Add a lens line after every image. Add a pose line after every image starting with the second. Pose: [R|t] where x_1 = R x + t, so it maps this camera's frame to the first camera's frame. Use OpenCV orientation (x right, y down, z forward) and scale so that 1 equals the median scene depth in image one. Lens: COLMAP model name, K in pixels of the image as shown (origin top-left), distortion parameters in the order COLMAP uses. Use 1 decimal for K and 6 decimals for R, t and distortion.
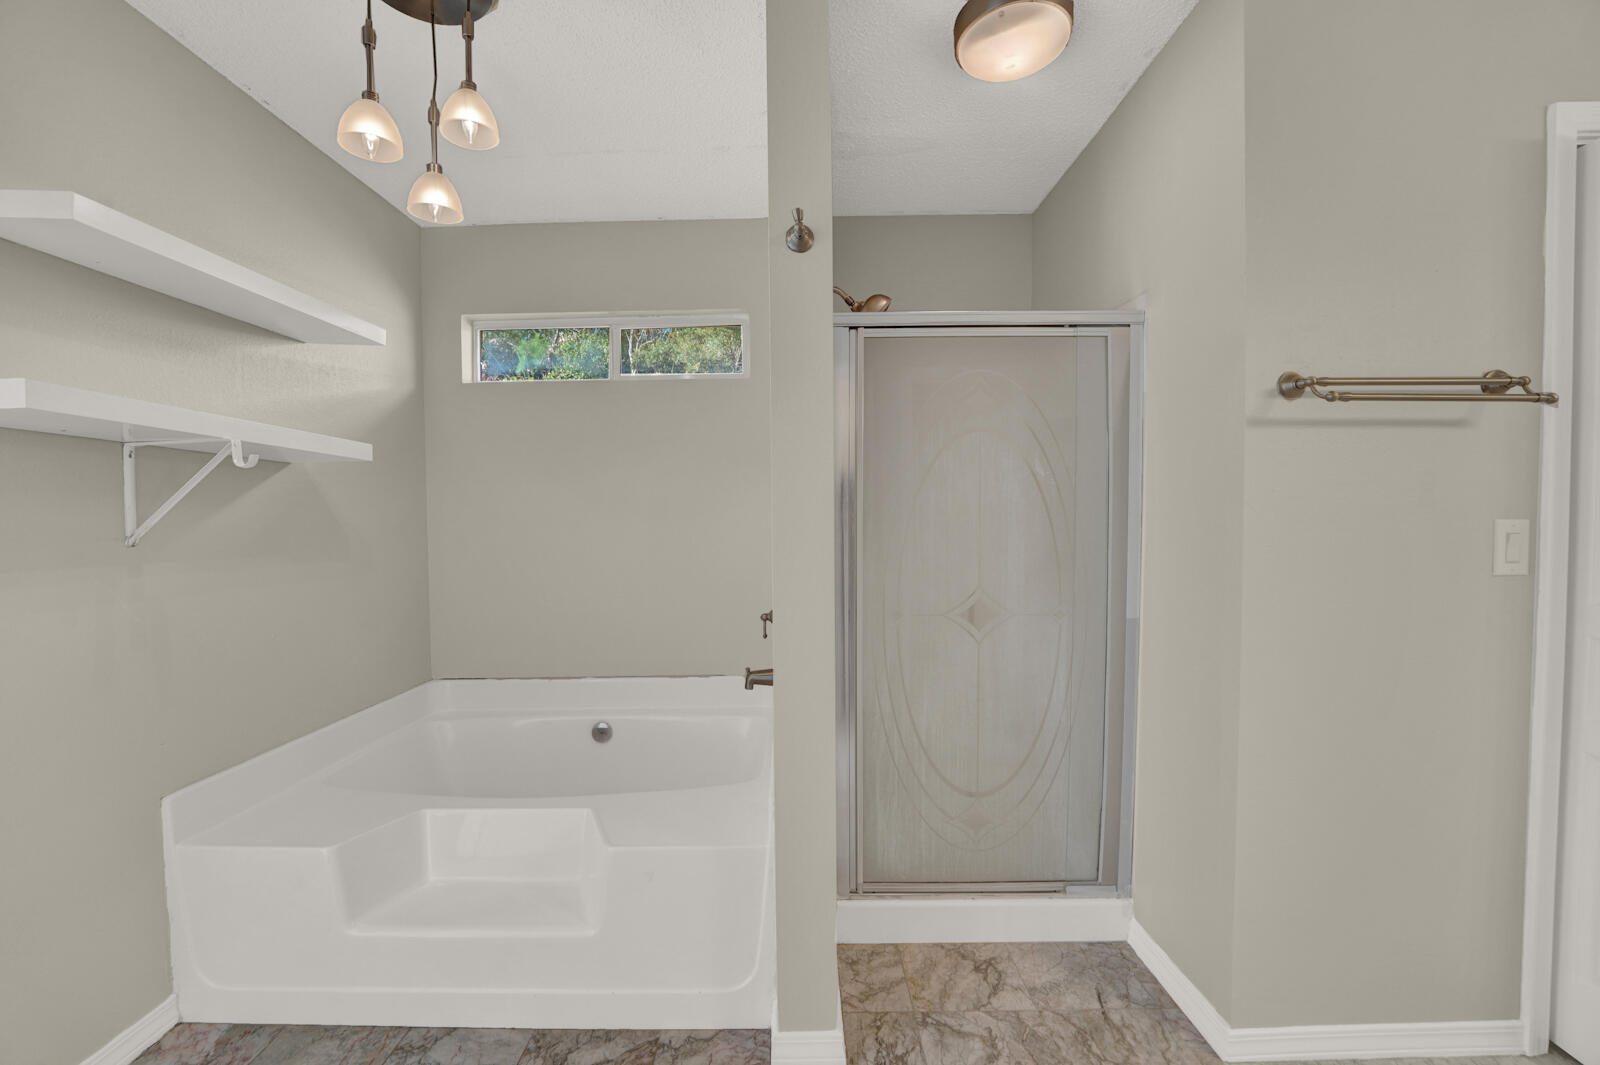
lens RADIAL K [[650.2, 0, 797.6], [0, 650.2, 536.1], [0, 0, 1]] dist [-0.020491, 0.000081]
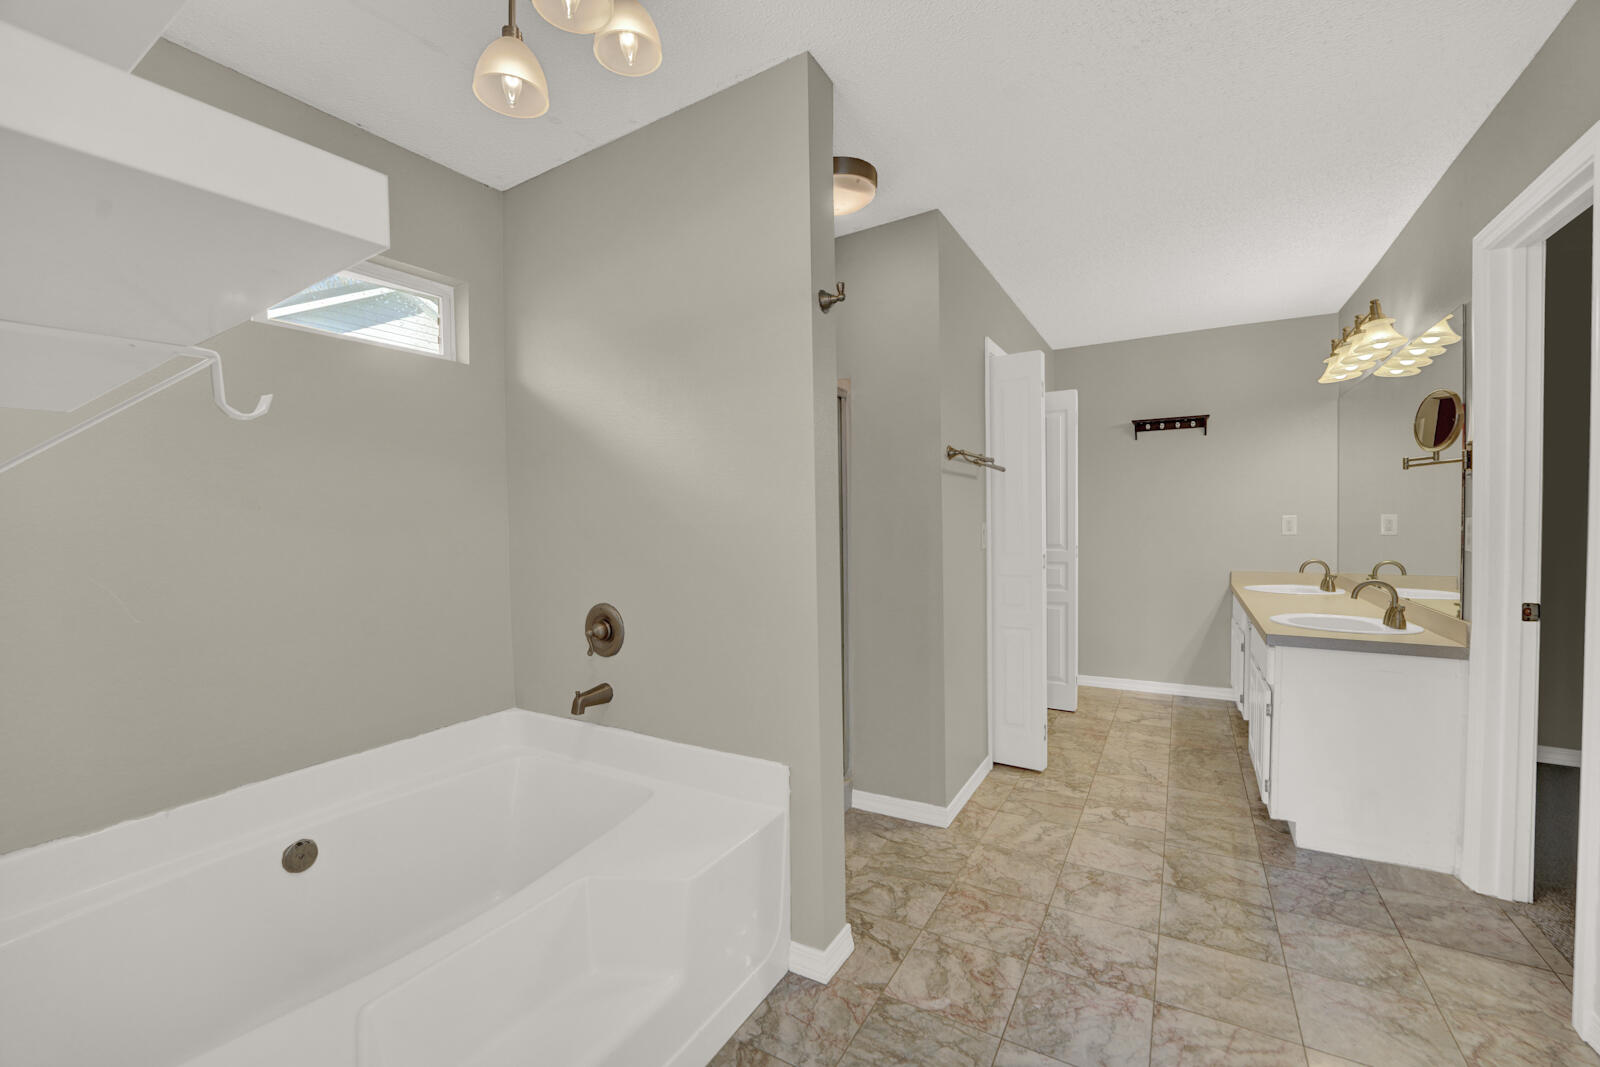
lens RADIAL K [[650.2, 0, 797.6], [0, 650.2, 537.1], [0, 0, 1]] dist [-0.020491, 0.000081]
pose [[0.510105, -0.020014, 0.859880, -1.096823], [0.037813, 0.999285, 0.000827, -0.003800], [-0.859281, 0.032092, 0.510496, 0.413880]]
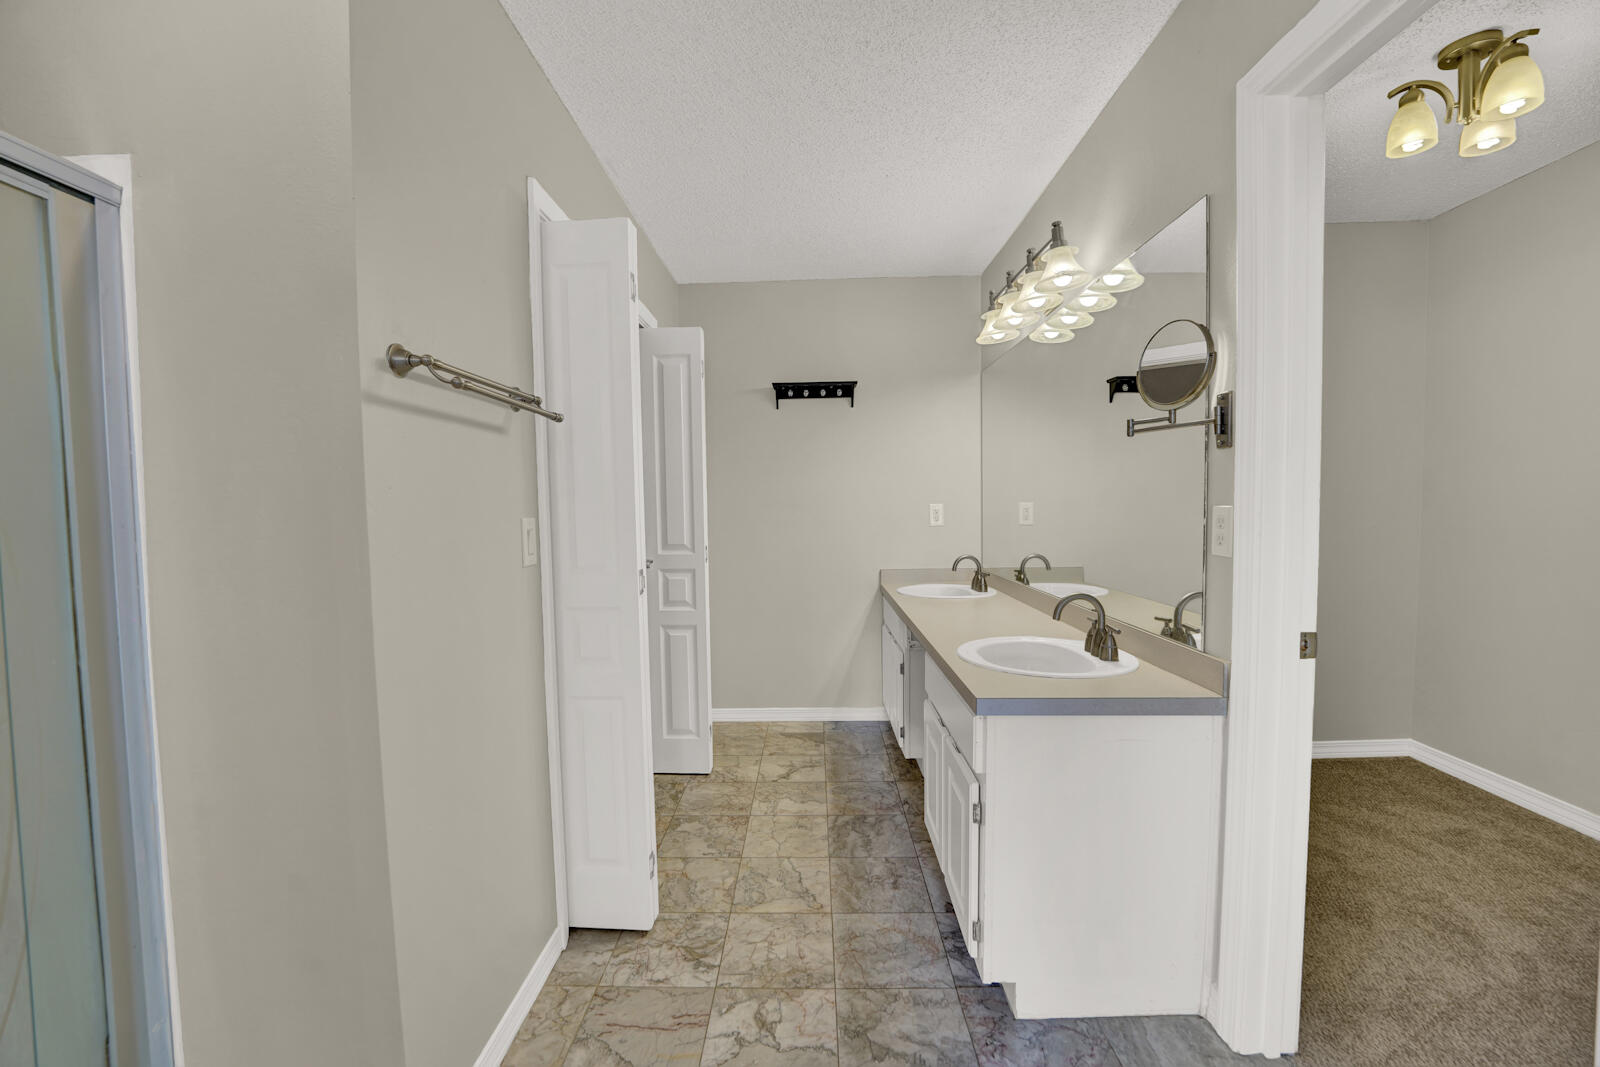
lens RADIAL K [[650.2, 0, 797.6], [0, 650.2, 537.1], [0, 0, 1]] dist [-0.020491, 0.000081]
pose [[0.022813, -0.041369, 0.998883, -0.058928], [0.050194, 0.997931, 0.040183, -0.014225], [-0.998479, 0.049221, 0.024843, 0.472975]]
